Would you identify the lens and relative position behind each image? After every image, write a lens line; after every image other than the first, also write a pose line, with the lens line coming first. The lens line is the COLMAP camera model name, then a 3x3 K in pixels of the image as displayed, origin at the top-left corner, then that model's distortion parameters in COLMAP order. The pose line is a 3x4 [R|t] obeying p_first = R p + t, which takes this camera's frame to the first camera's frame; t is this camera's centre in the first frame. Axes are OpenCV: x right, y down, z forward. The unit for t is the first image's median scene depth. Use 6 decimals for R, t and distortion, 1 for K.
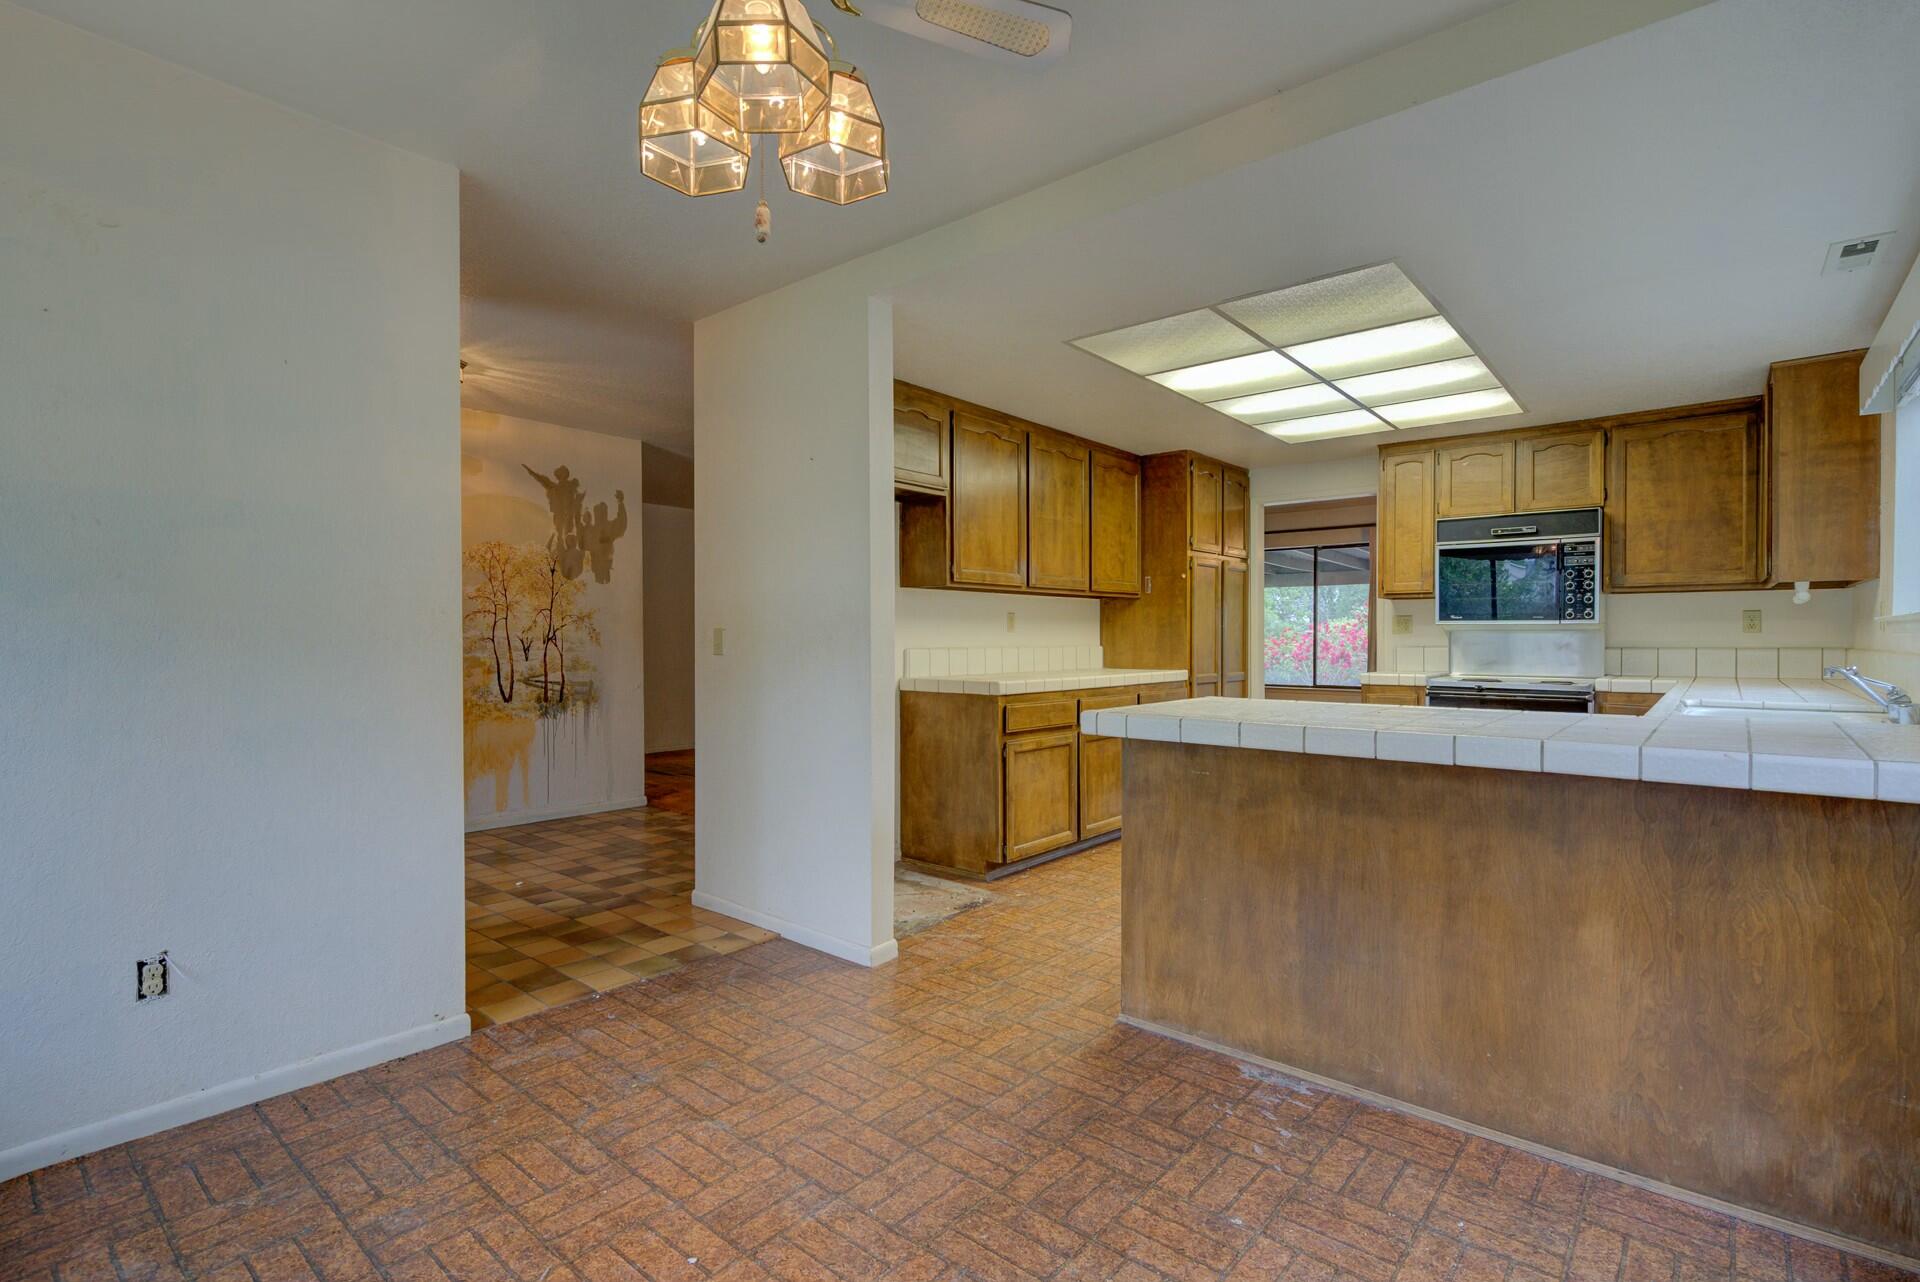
lens RADIAL K [[915.4, 0, 939.6], [0, 915.4, 648.6], [0, 0, 1]] dist [0.003792, -0.001369]
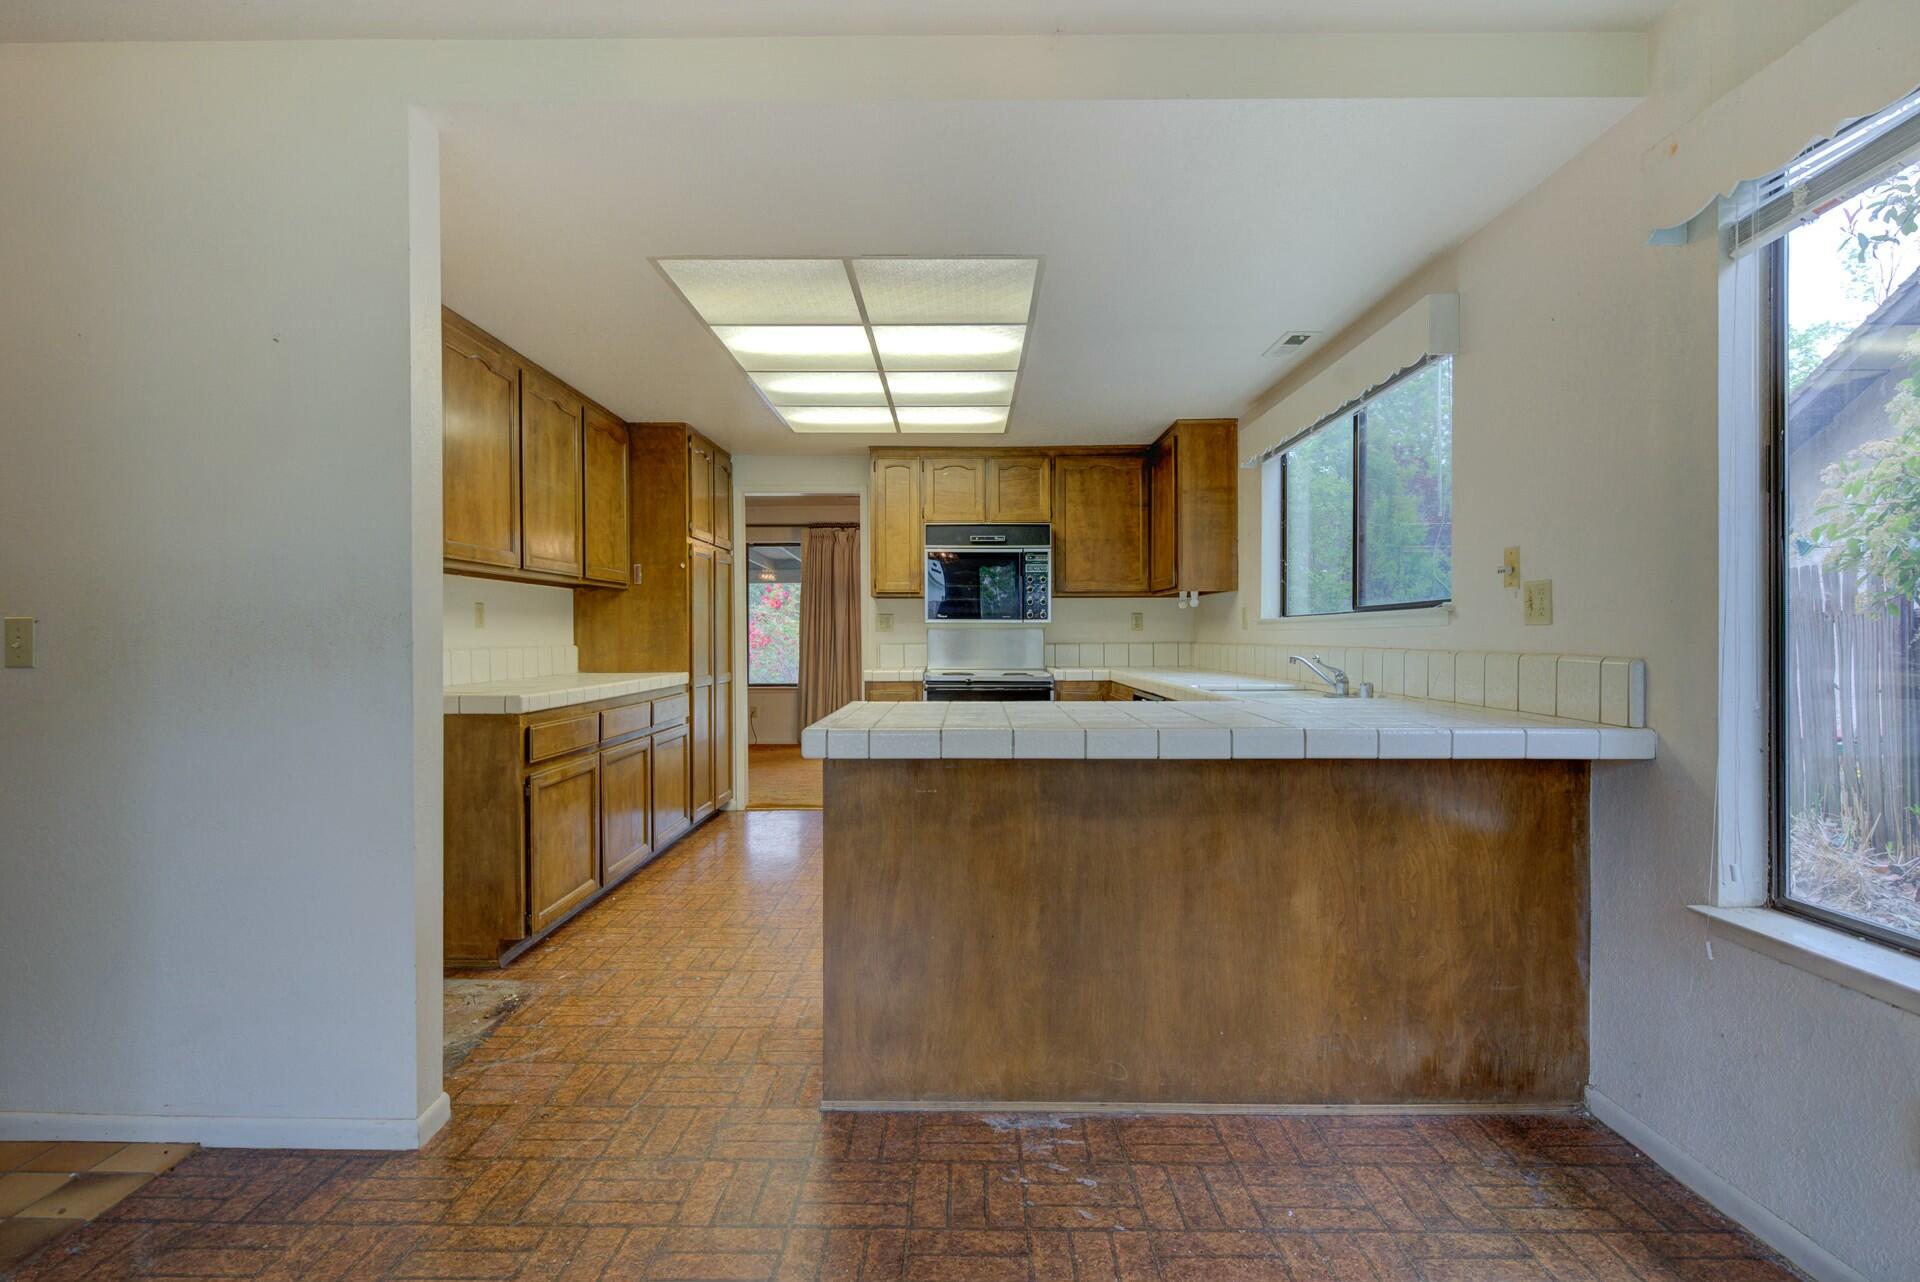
lens RADIAL K [[940.2, 0, 960.0], [0, 940.2, 641.0], [0, 0, 1]] dist [0.000151, -0.001569]
pose [[0.758663, -0.004747, 0.651466, -0.155211], [0.009716, 0.999945, -0.004029, -0.000892], [-0.651411, 0.009386, 0.758667, 0.181897]]
